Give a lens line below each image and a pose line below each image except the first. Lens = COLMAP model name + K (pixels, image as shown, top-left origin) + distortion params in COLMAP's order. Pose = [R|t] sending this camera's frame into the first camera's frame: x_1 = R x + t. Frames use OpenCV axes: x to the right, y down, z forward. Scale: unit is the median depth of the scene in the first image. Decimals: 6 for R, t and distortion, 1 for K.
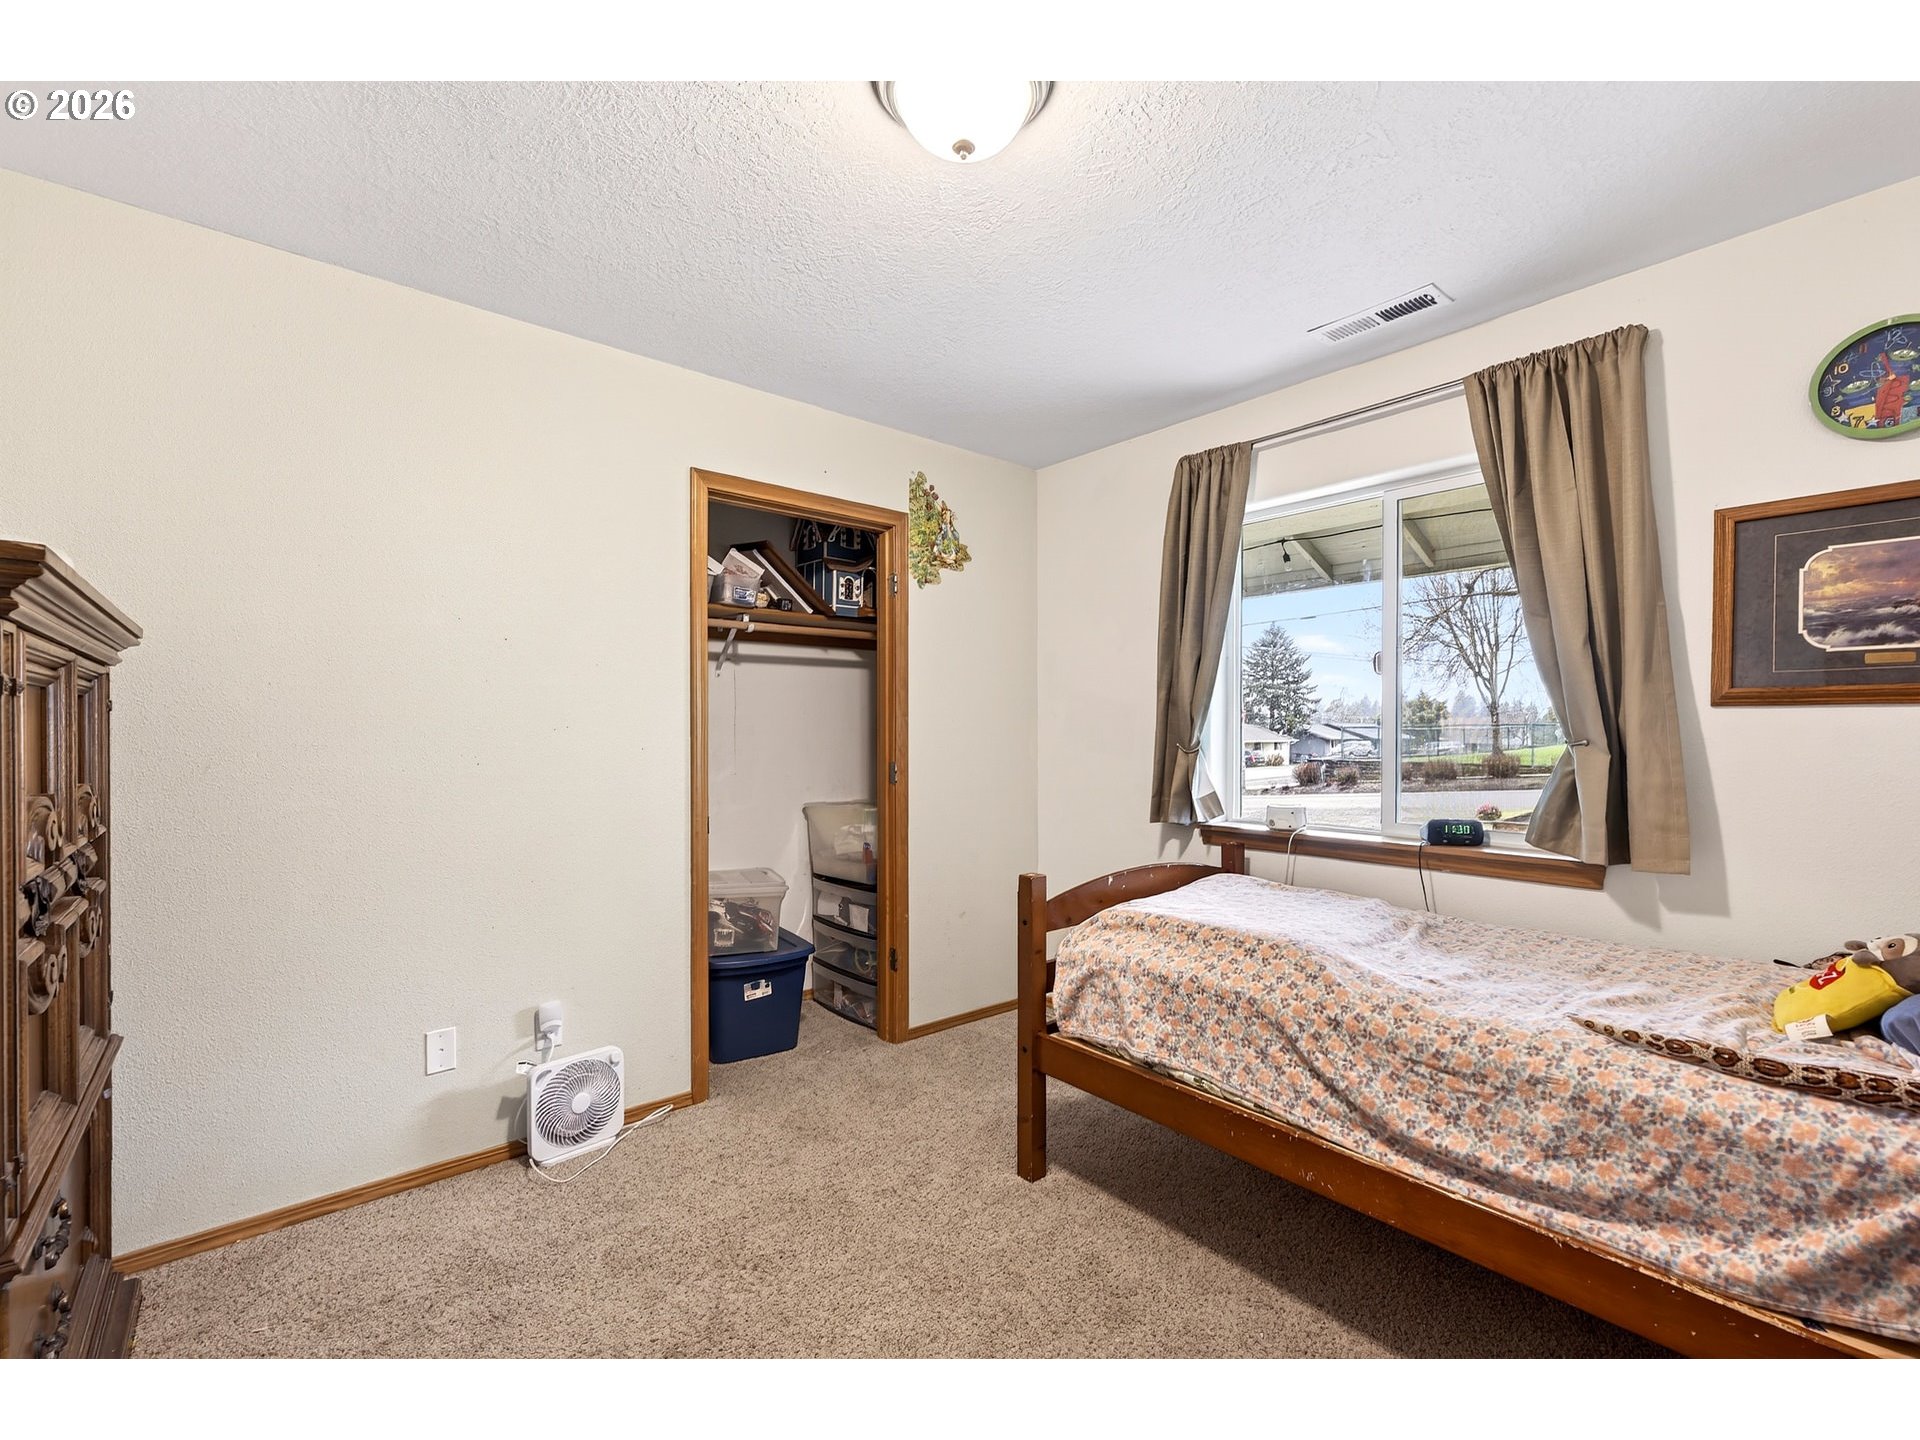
lens RADIAL K [[804.3, 0, 968.3], [0, 804.3, 720.5], [0, 0, 1]] dist [-0.001019, 0.002812]
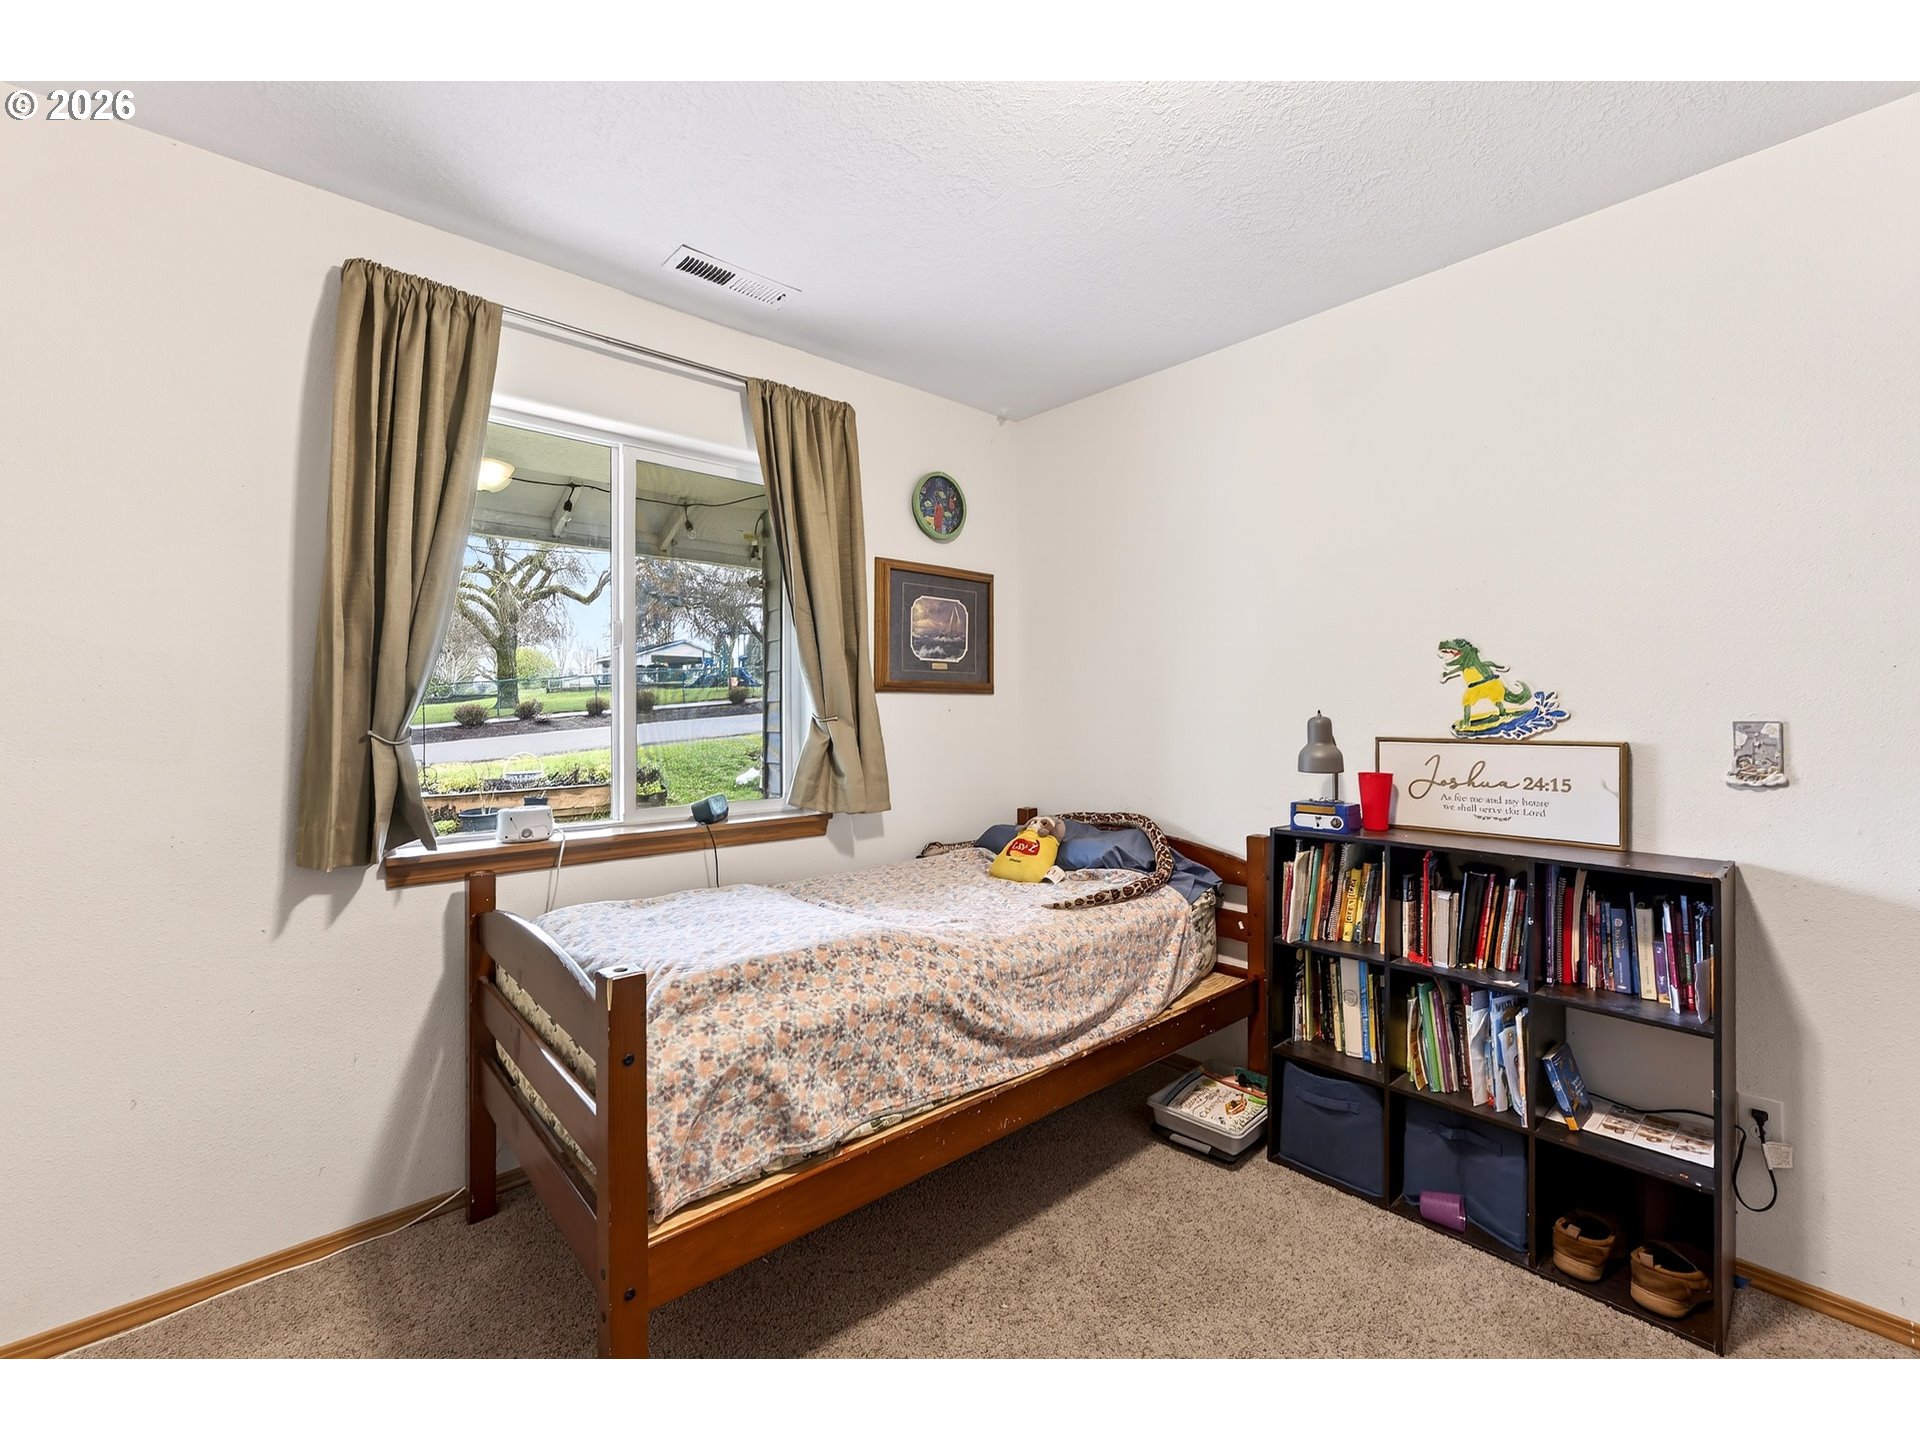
lens RADIAL K [[803.6, 0, 959.2], [0, 803.6, 701.7], [0, 0, 1]] dist [-0.000582, 0.000474]
pose [[0.009230, 0.007267, 0.999931, -0.574430], [-0.008358, 0.999939, -0.007189, 0.009780], [-0.999922, -0.008291, 0.009290, 0.928510]]
